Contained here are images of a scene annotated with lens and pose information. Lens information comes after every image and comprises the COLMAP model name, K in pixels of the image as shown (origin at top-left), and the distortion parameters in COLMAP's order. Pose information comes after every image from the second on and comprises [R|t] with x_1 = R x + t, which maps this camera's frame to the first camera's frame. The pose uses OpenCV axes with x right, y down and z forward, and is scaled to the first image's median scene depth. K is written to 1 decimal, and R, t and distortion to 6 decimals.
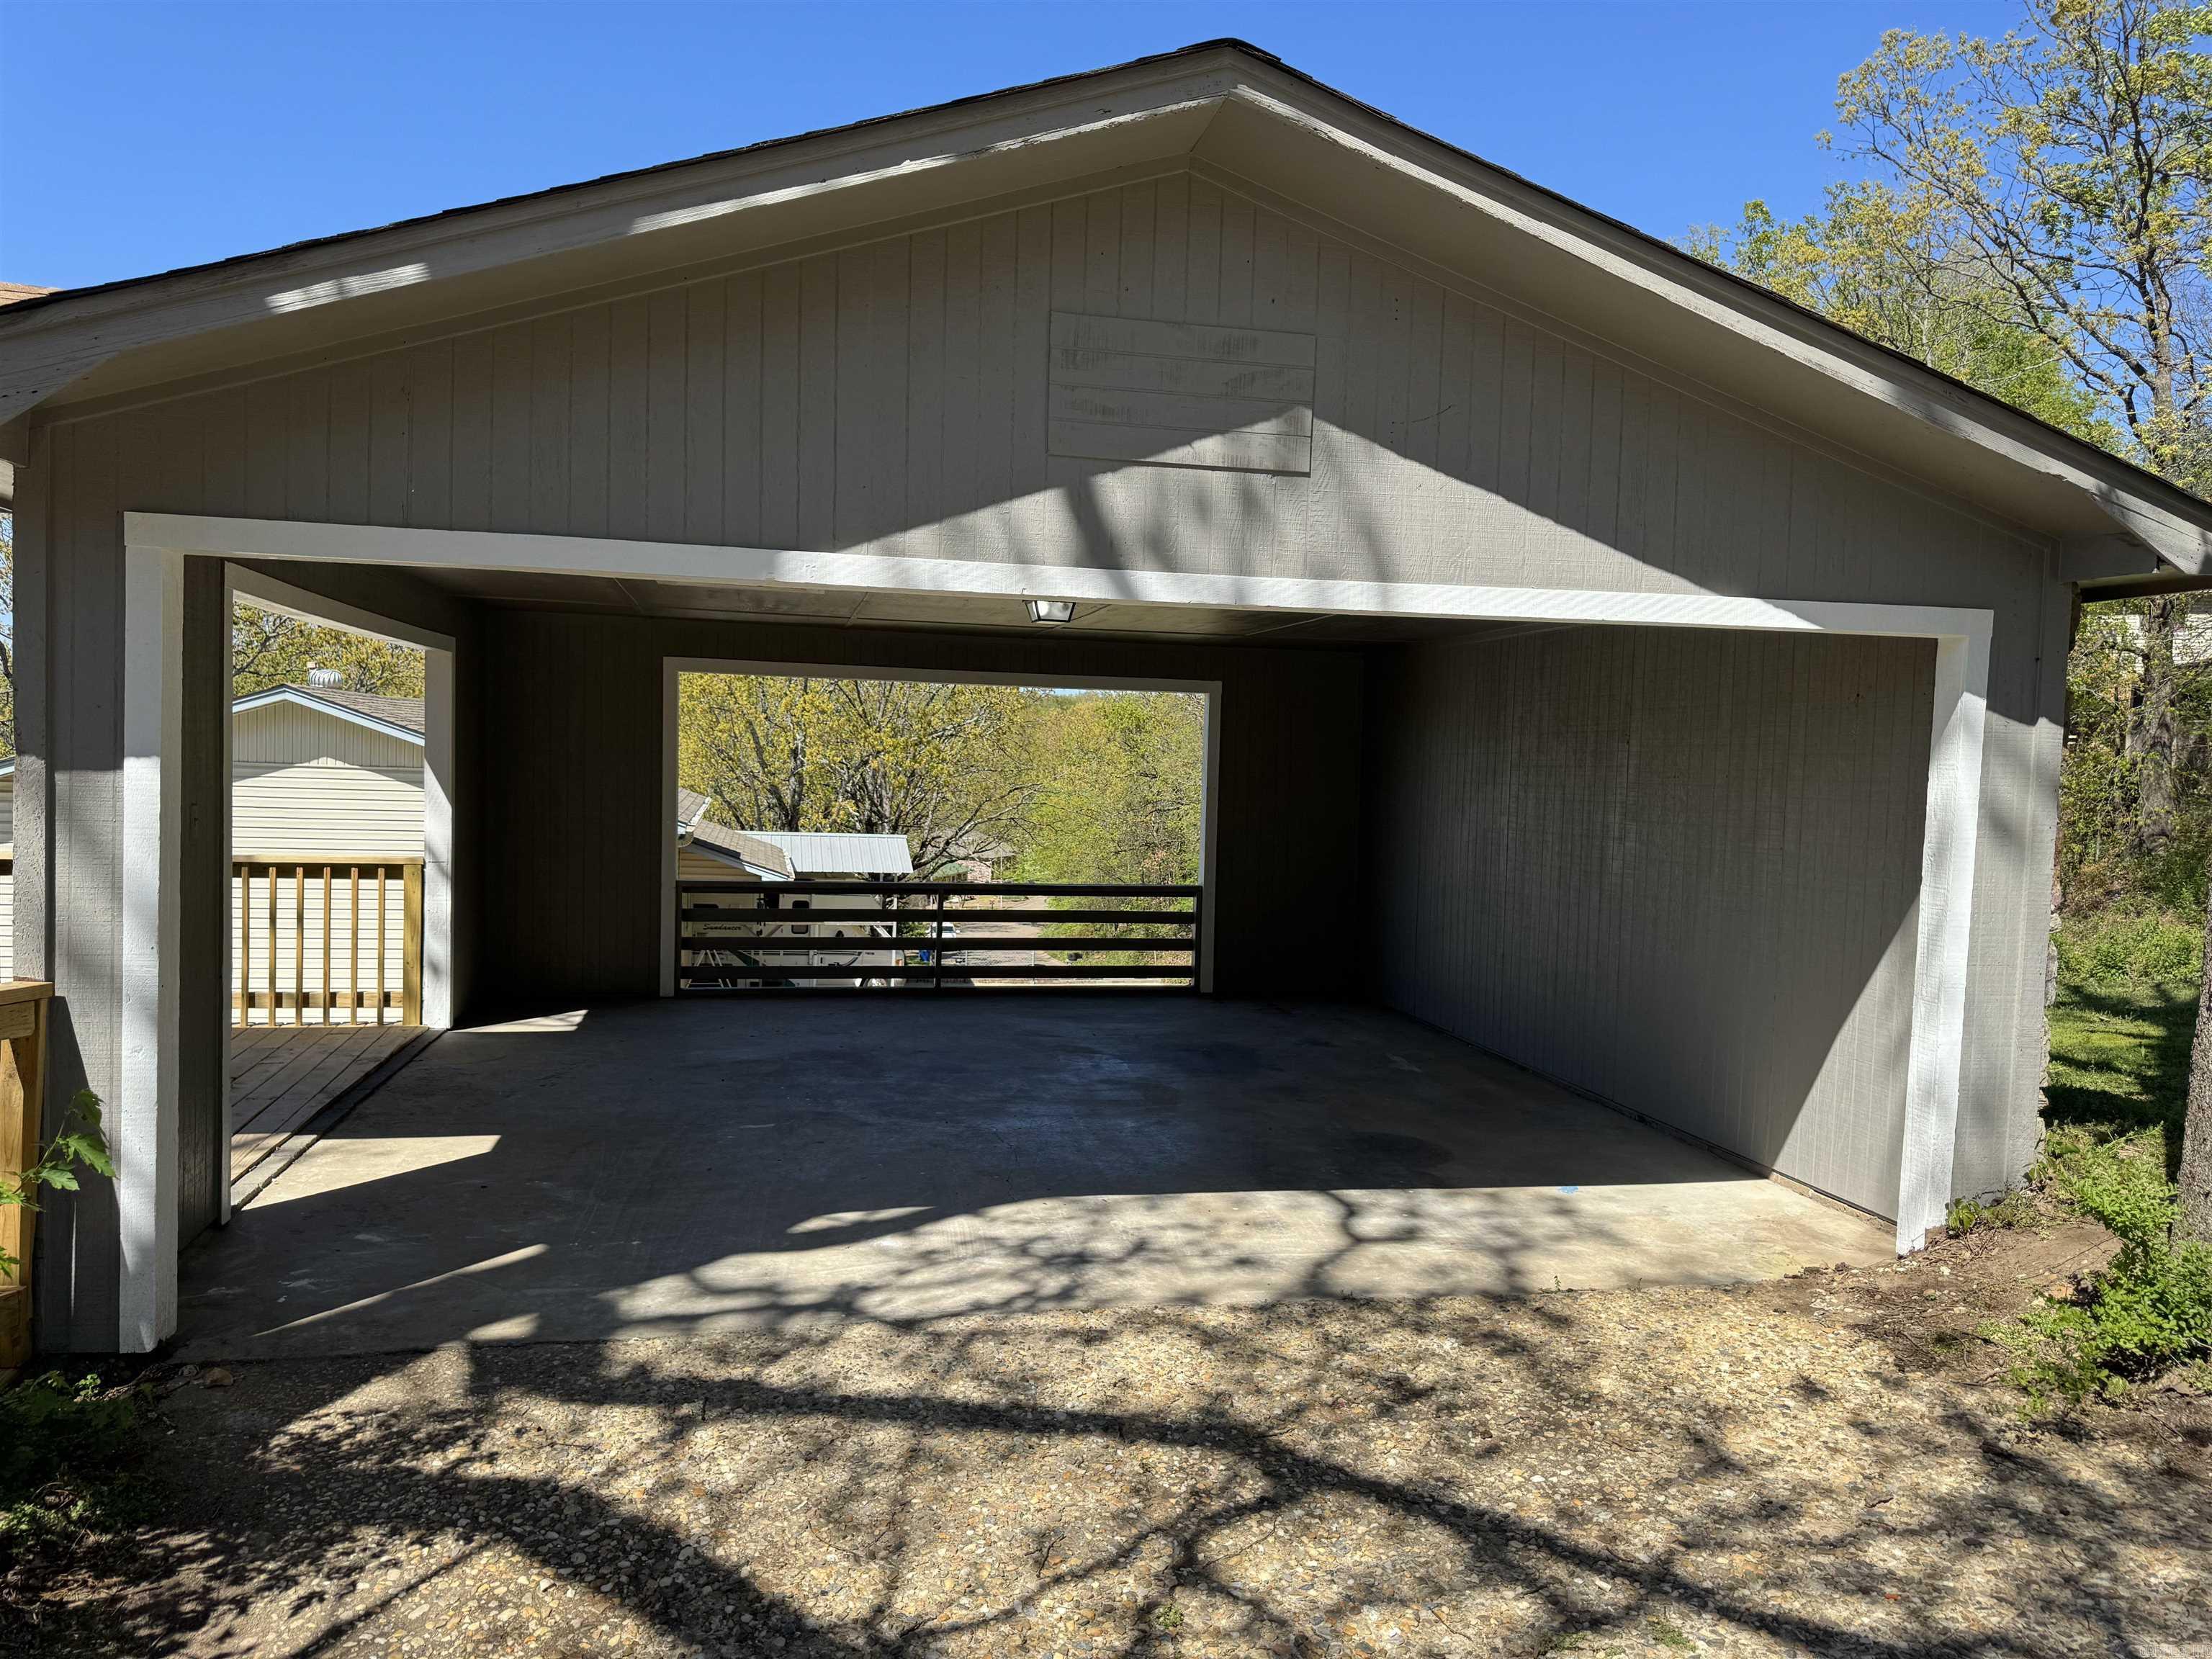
lens RADIAL K [[1575.7, 0, 1114.7], [0, 1575.7, 834.4], [0, 0, 1]] dist [0.067964, -0.085205]
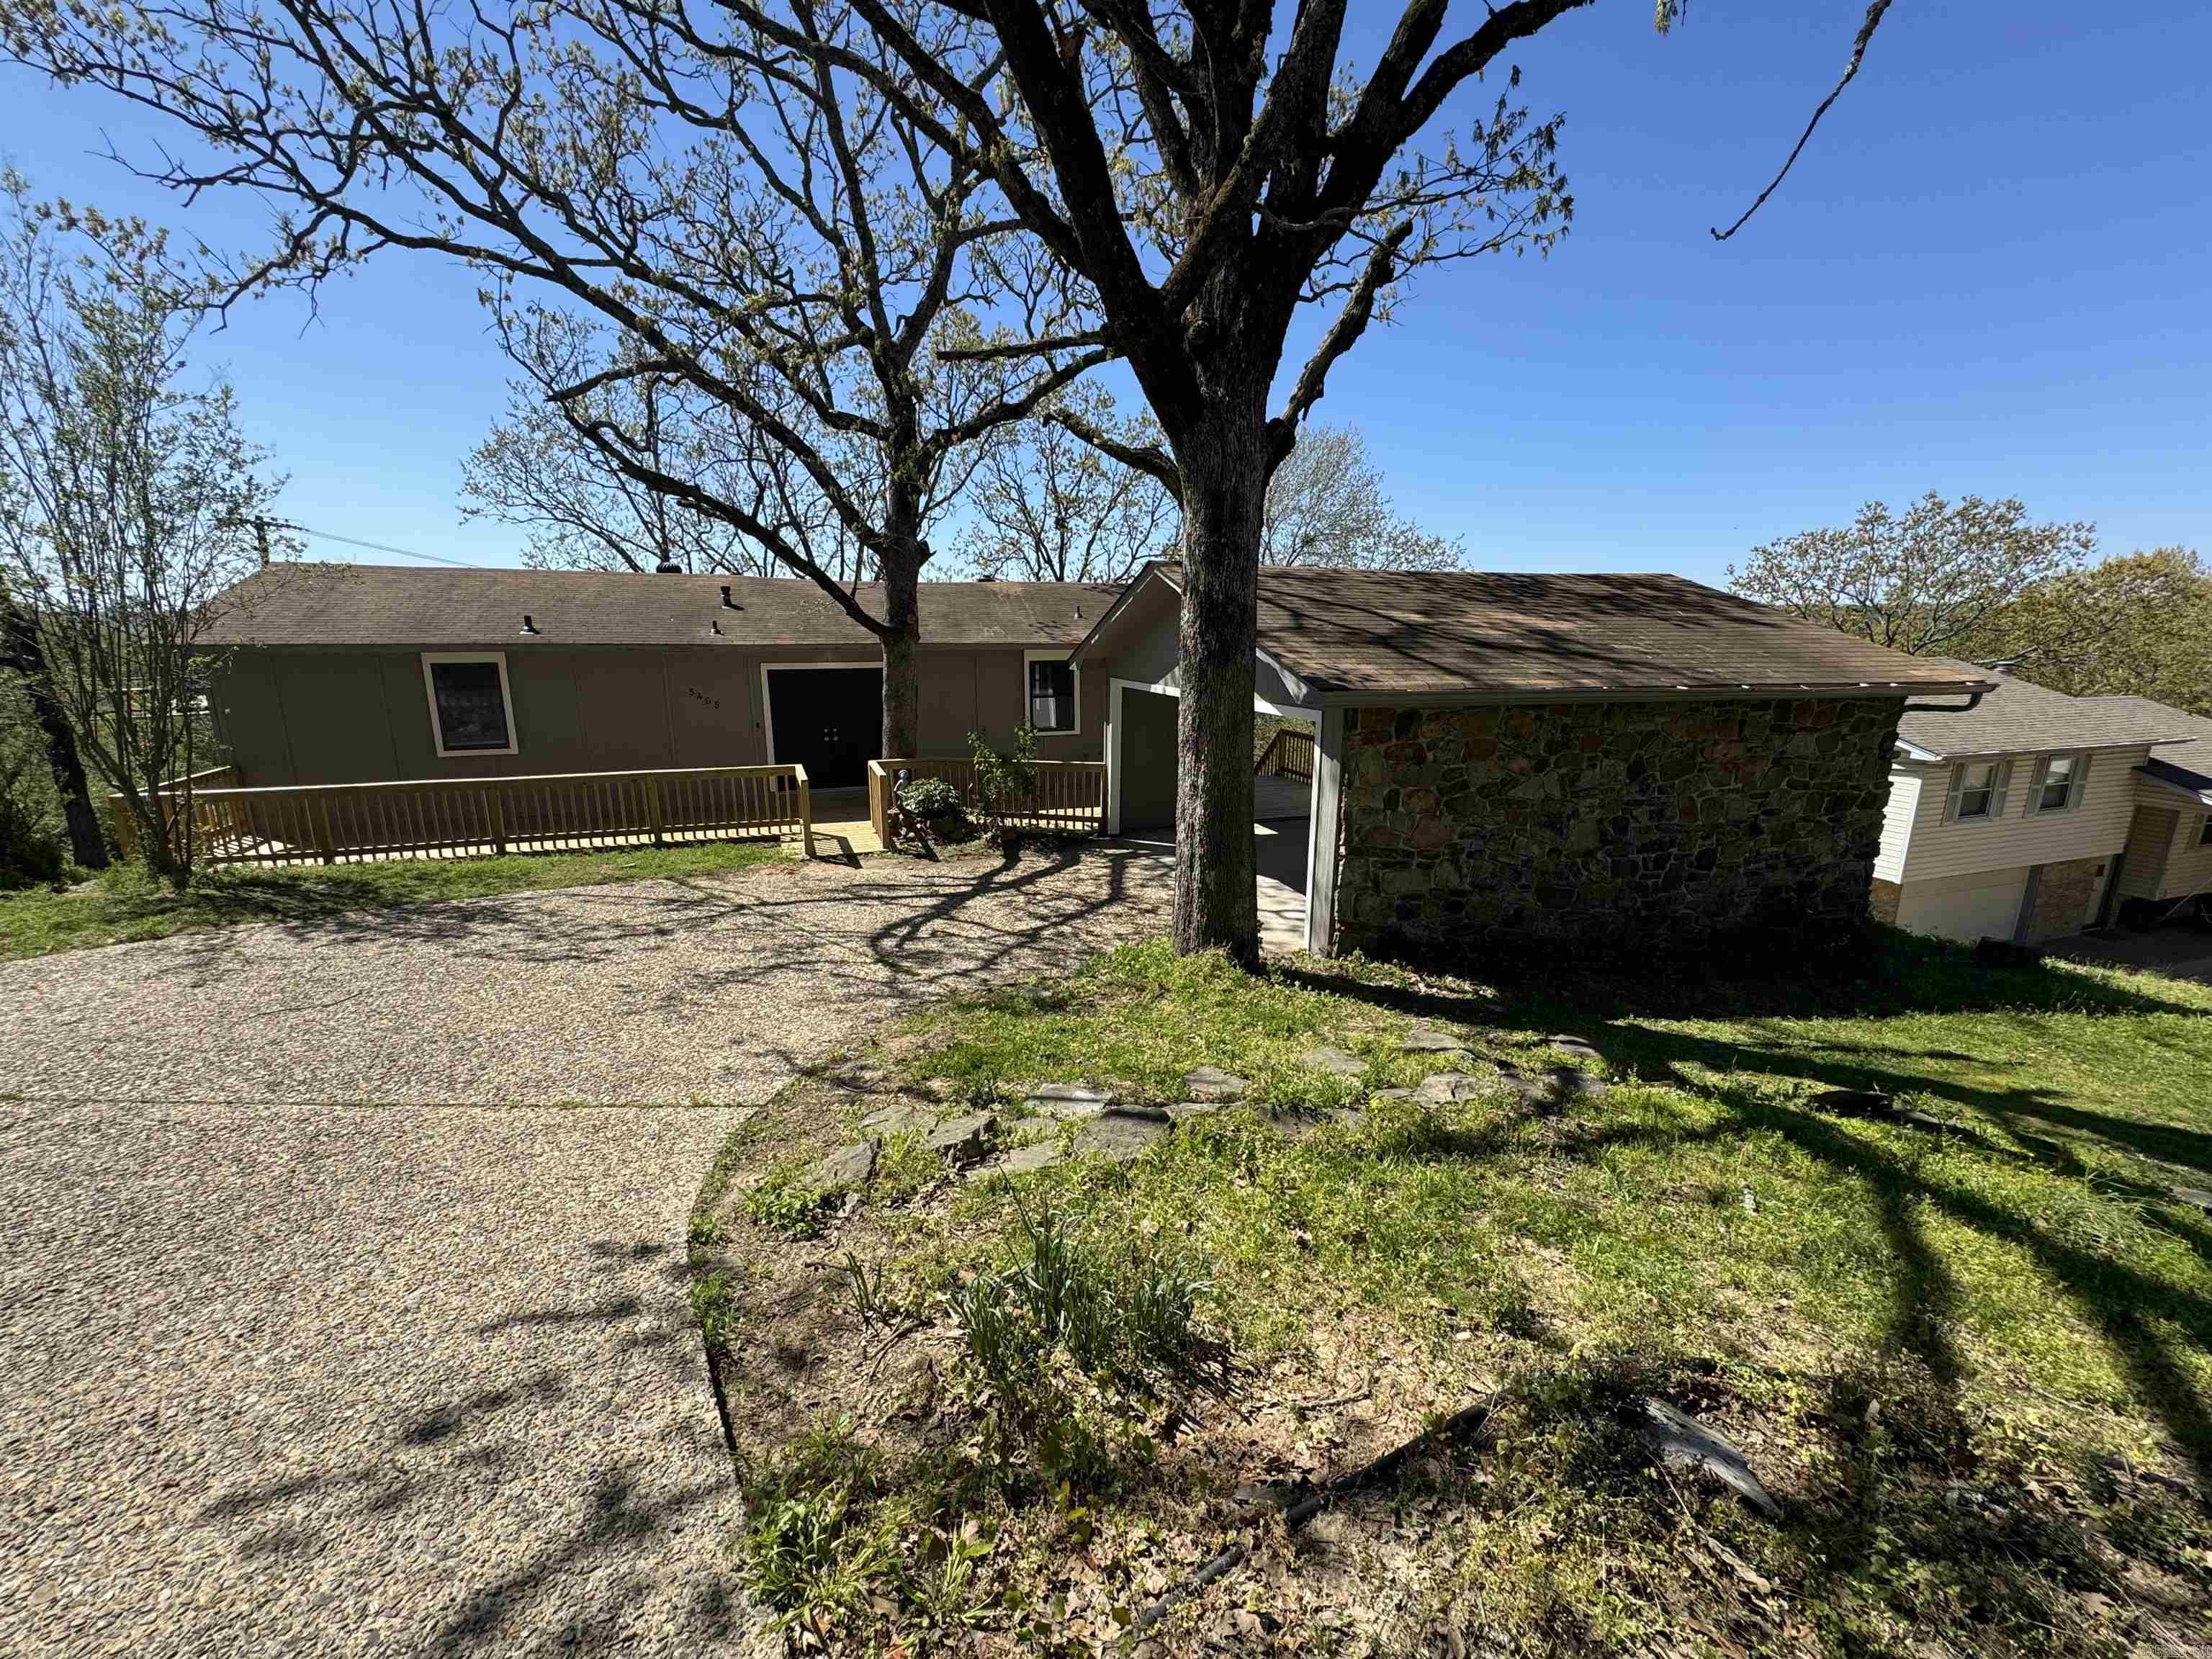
lens RADIAL K [[875.3, 0, 1106.0], [0, 875.3, 829.5], [0, 0, 1]] dist [0.000865, 0.000010]
pose [[0.096764, 0.195645, -0.975889, 2.039539], [-0.058588, 0.979910, 0.190642, -0.226360], [0.993581, 0.038729, 0.106282, 0.613892]]
